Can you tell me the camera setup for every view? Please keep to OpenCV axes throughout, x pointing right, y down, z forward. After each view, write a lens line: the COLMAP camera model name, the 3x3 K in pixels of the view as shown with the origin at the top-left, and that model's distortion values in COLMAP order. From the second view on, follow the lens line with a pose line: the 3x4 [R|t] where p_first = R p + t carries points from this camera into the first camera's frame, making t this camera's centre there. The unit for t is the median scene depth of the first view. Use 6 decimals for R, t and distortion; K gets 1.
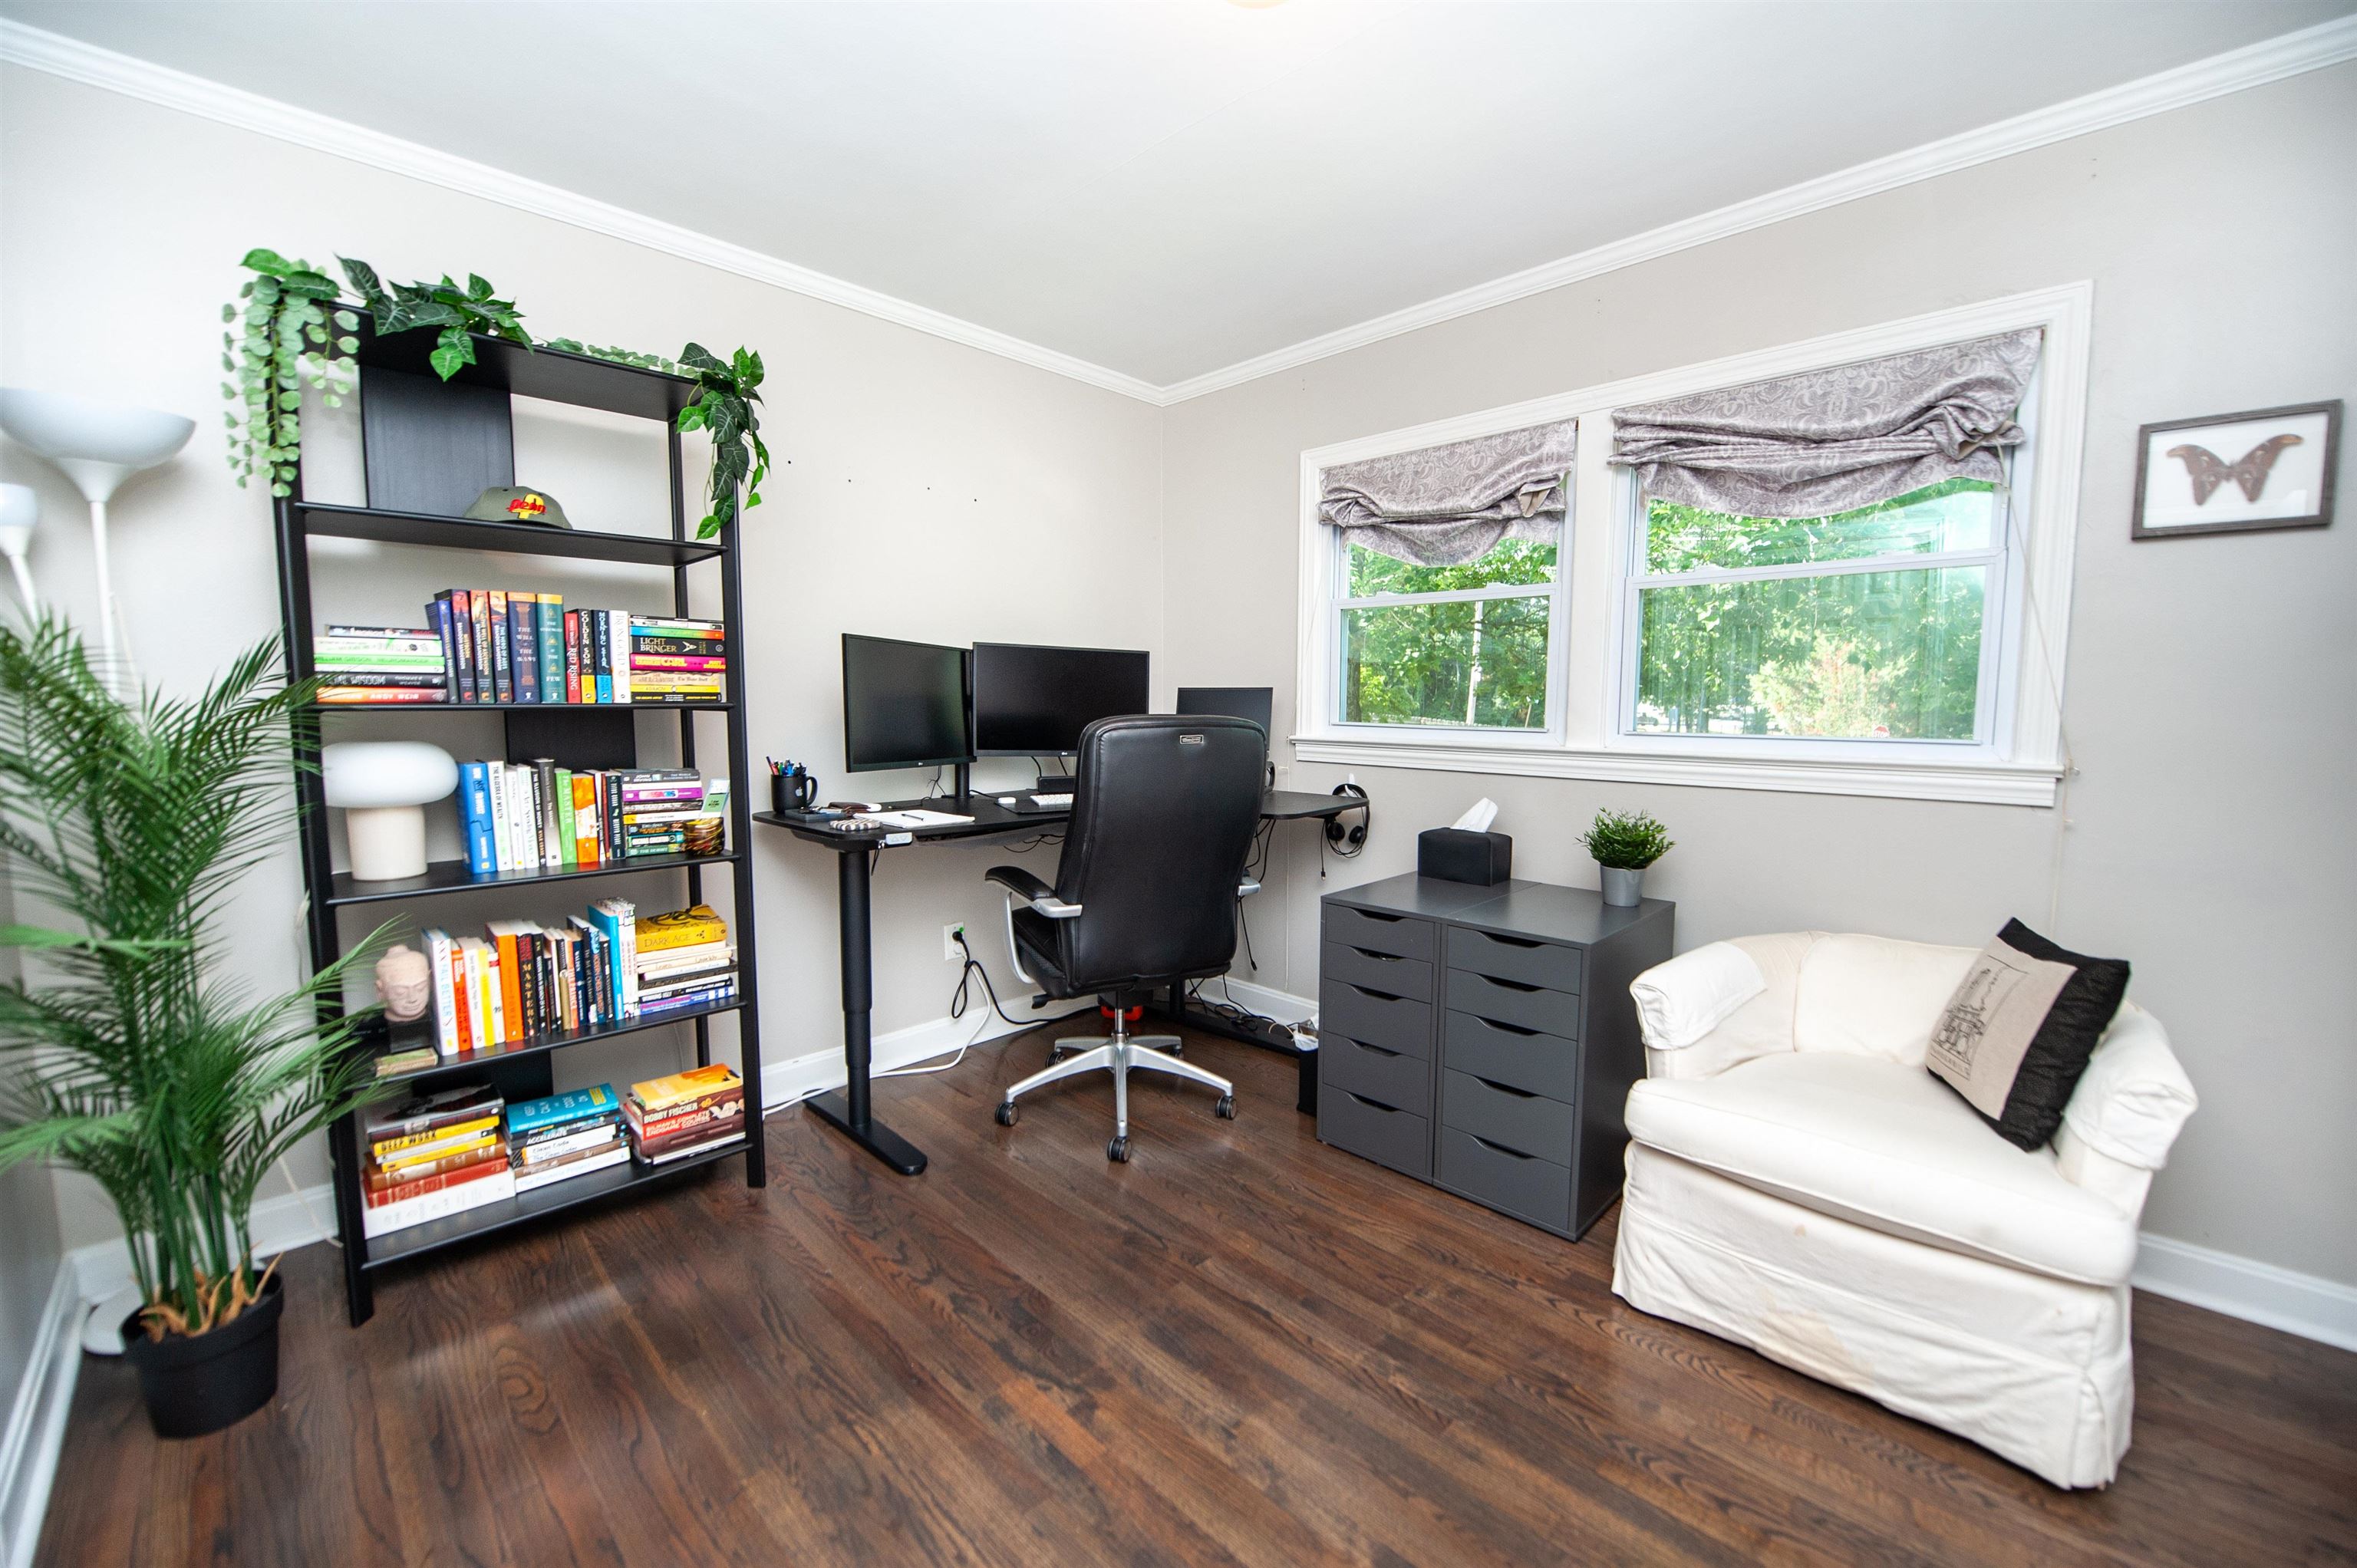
lens RADIAL K [[943.4, 0, 1189.5], [0, 943.4, 788.1], [0, 0, 1]] dist [-0.020906, -0.000604]
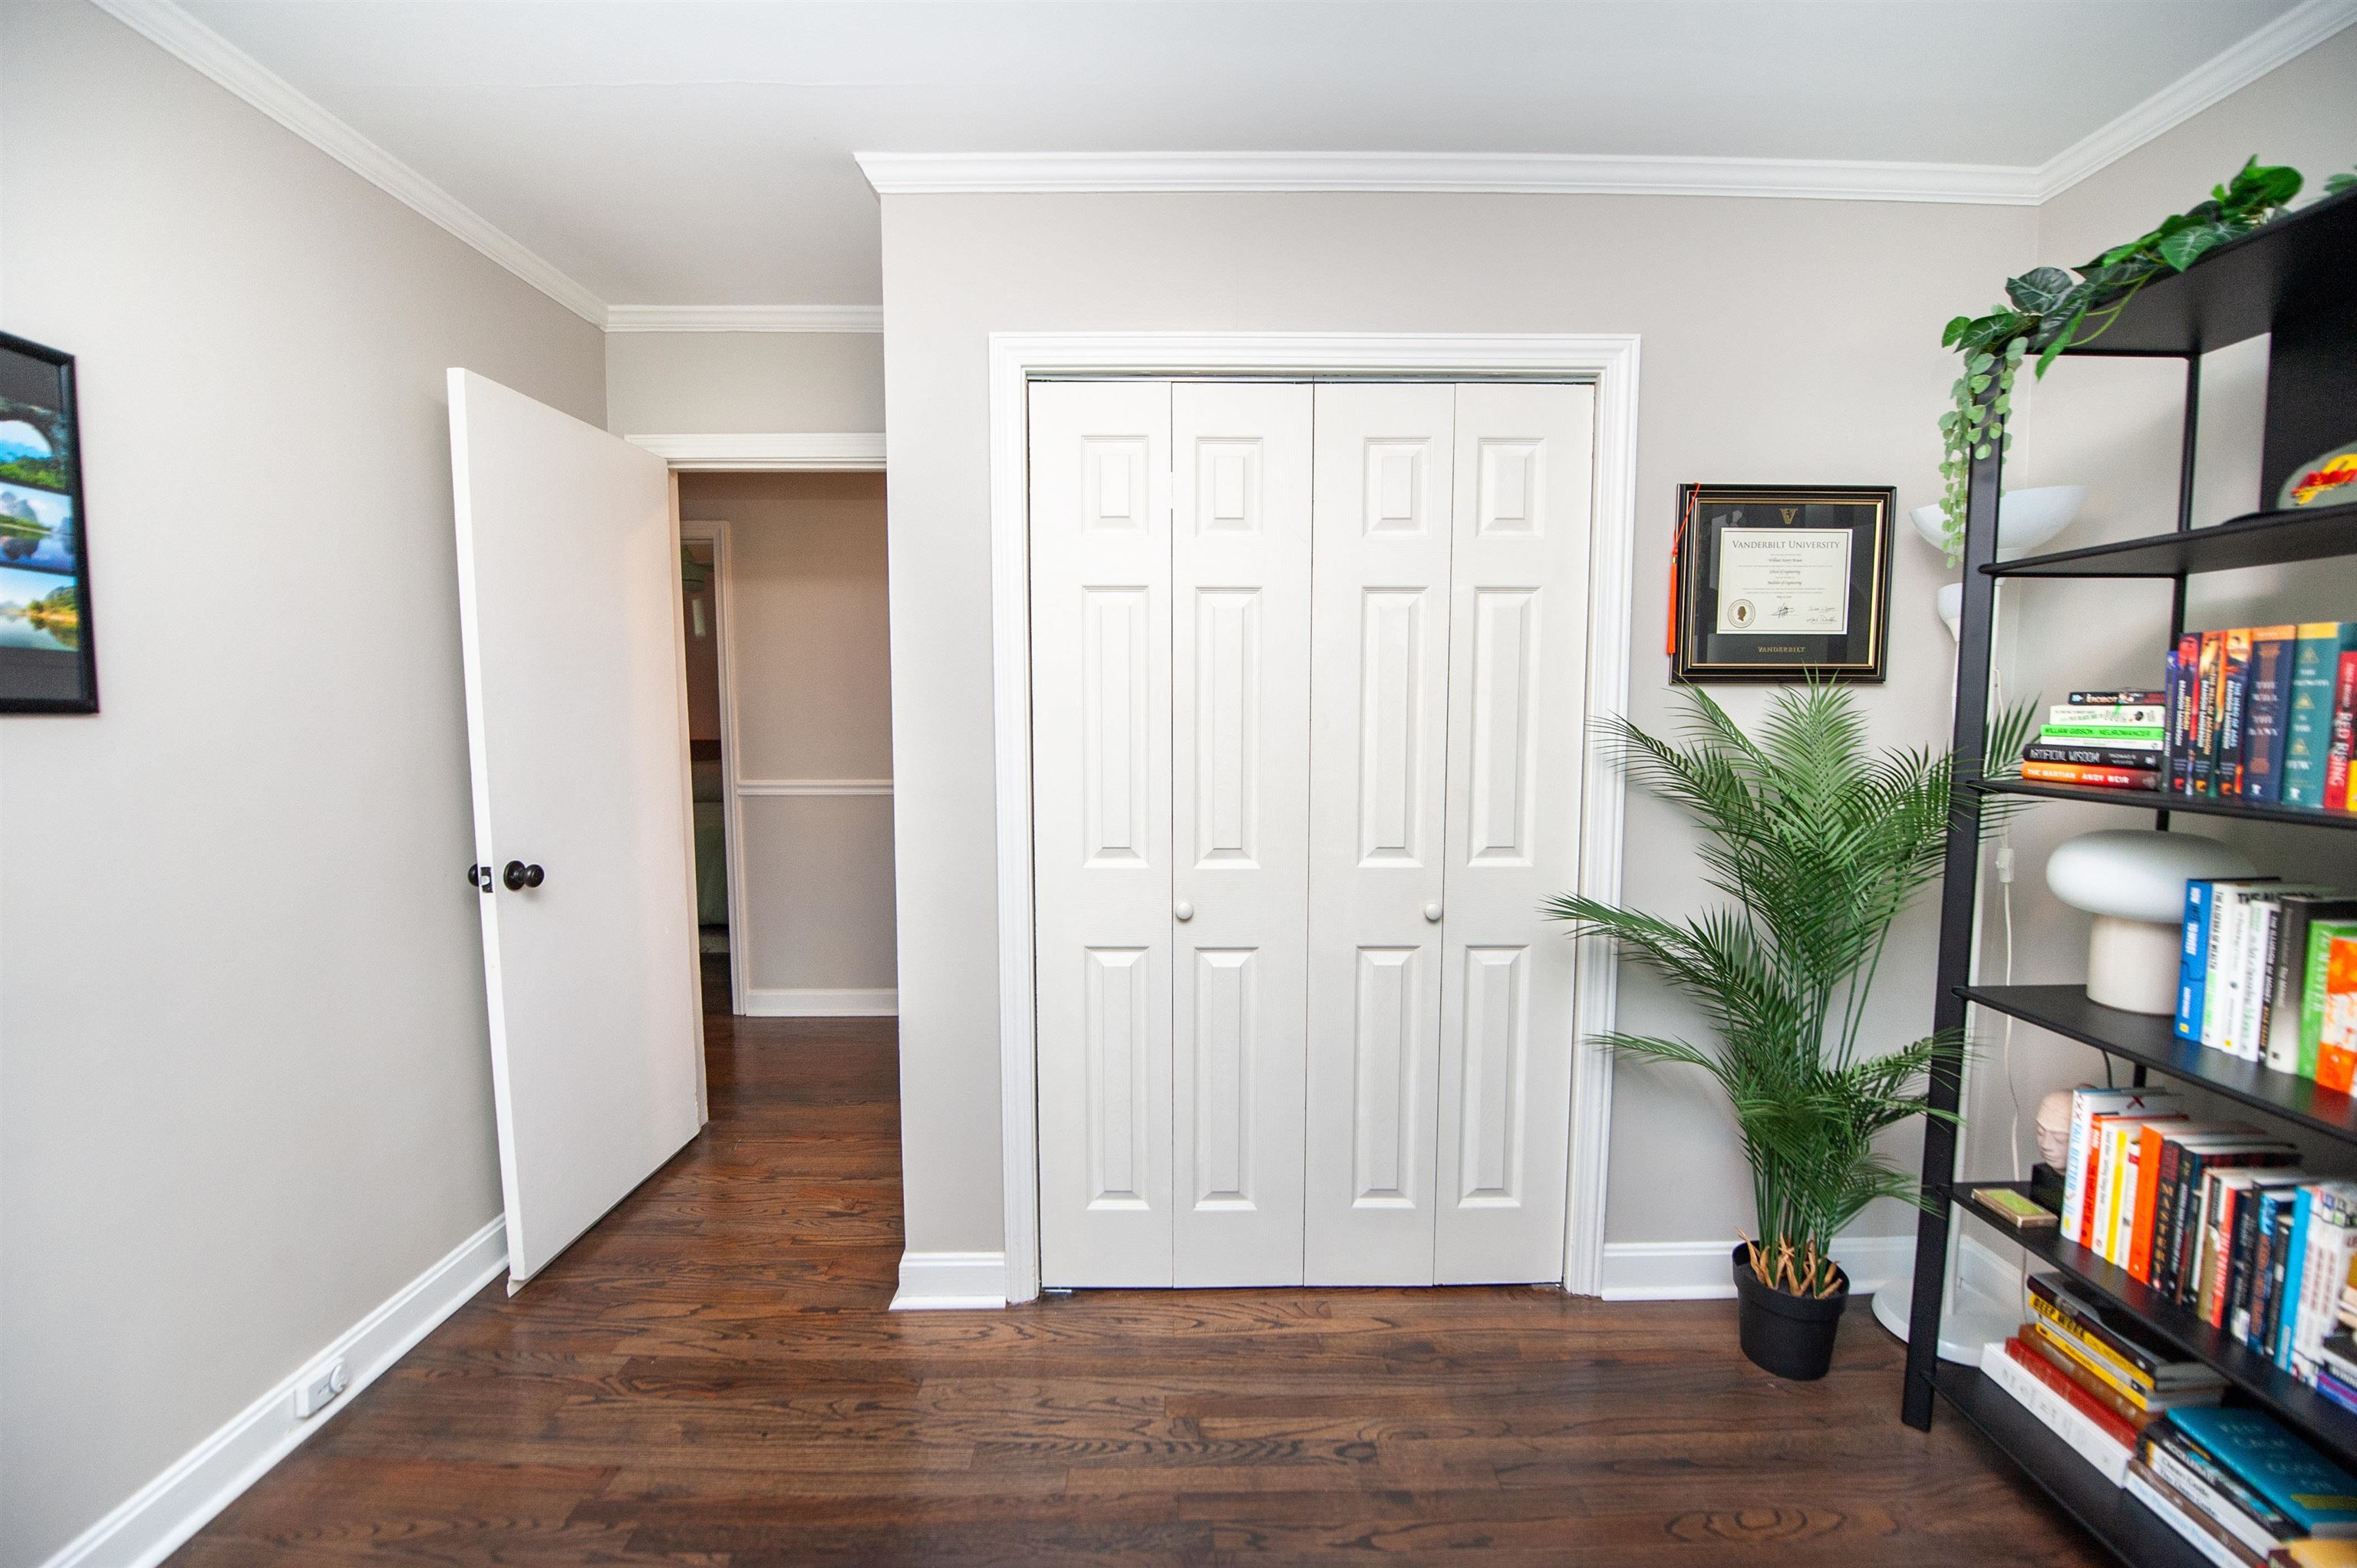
lens RADIAL K [[943.4, 0, 1189.5], [0, 943.4, 788.1], [0, 0, 1]] dist [-0.020906, -0.000604]
pose [[-0.707349, 0.060012, -0.704312, 0.220781], [-0.065374, 0.986565, 0.149718, -0.136983], [0.703835, 0.151946, -0.693923, 0.867291]]
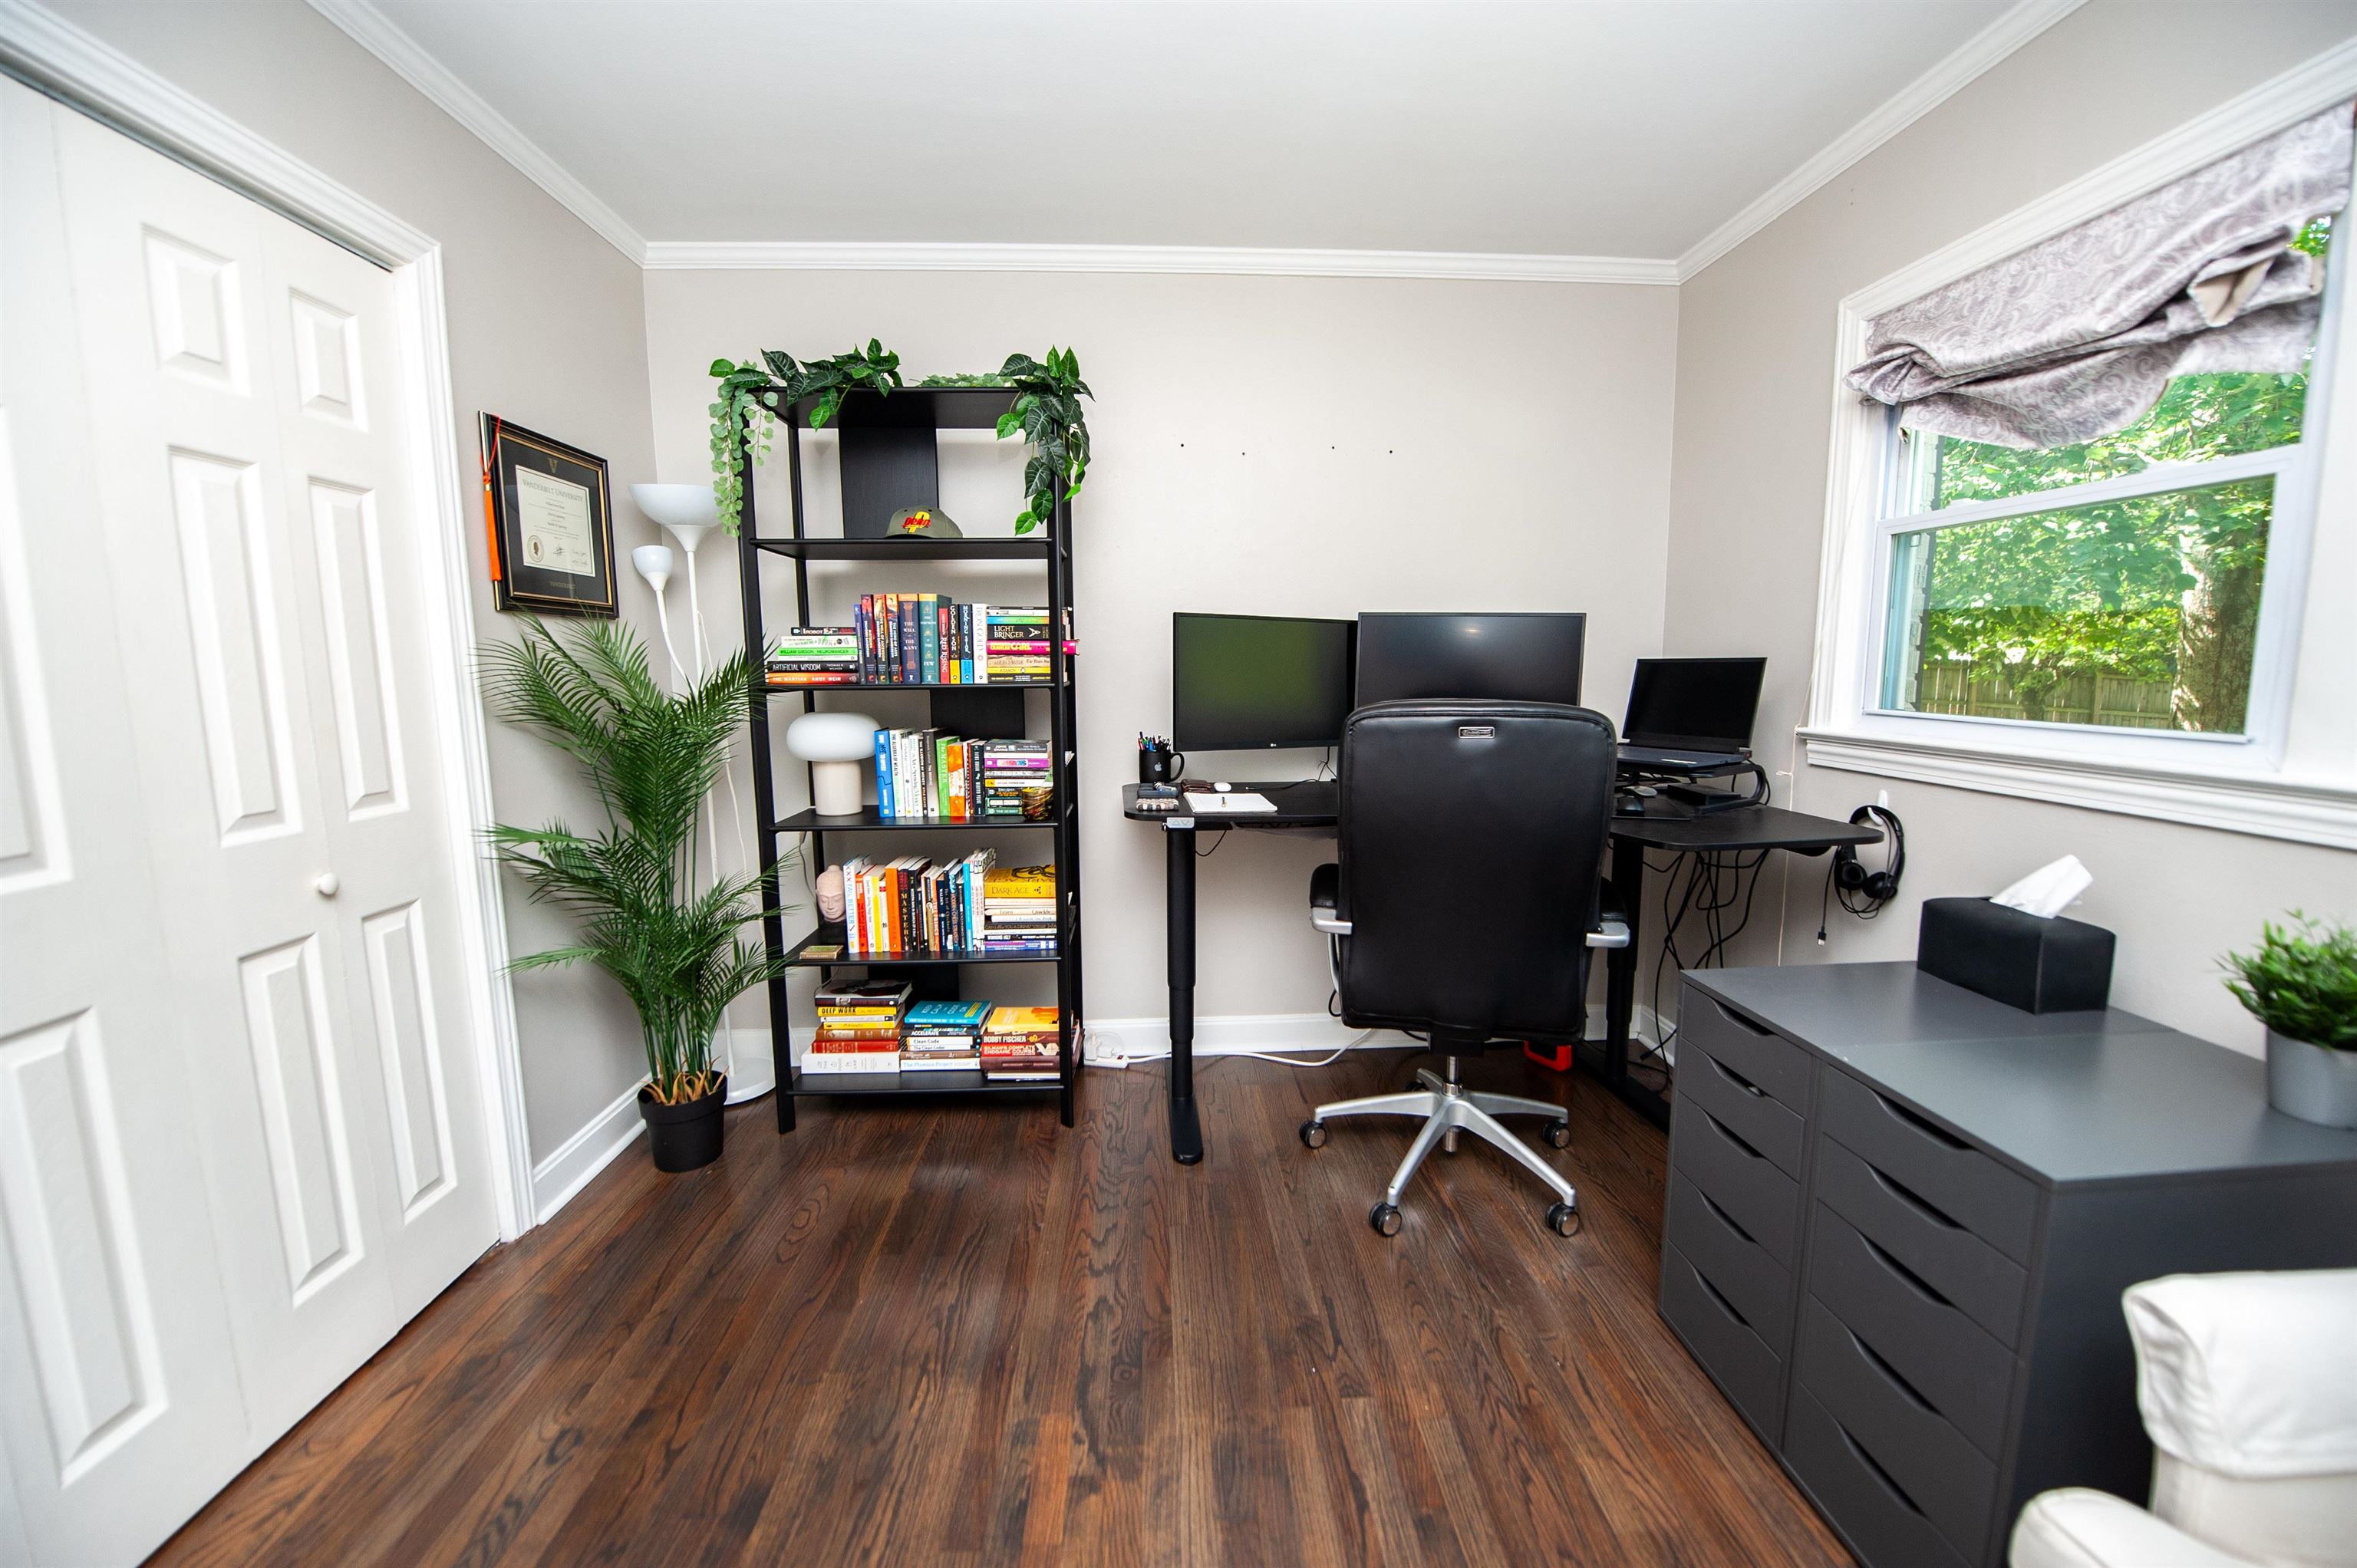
lens RADIAL K [[943.4, 0, 1189.5], [0, 943.4, 788.1], [0, 0, 1]] dist [-0.020906, -0.000604]
pose [[0.732363, 0.080052, -0.676192, 0.387306], [-0.054191, 0.996767, 0.059312, -0.044545], [0.678754, -0.006794, 0.734334, 0.316043]]
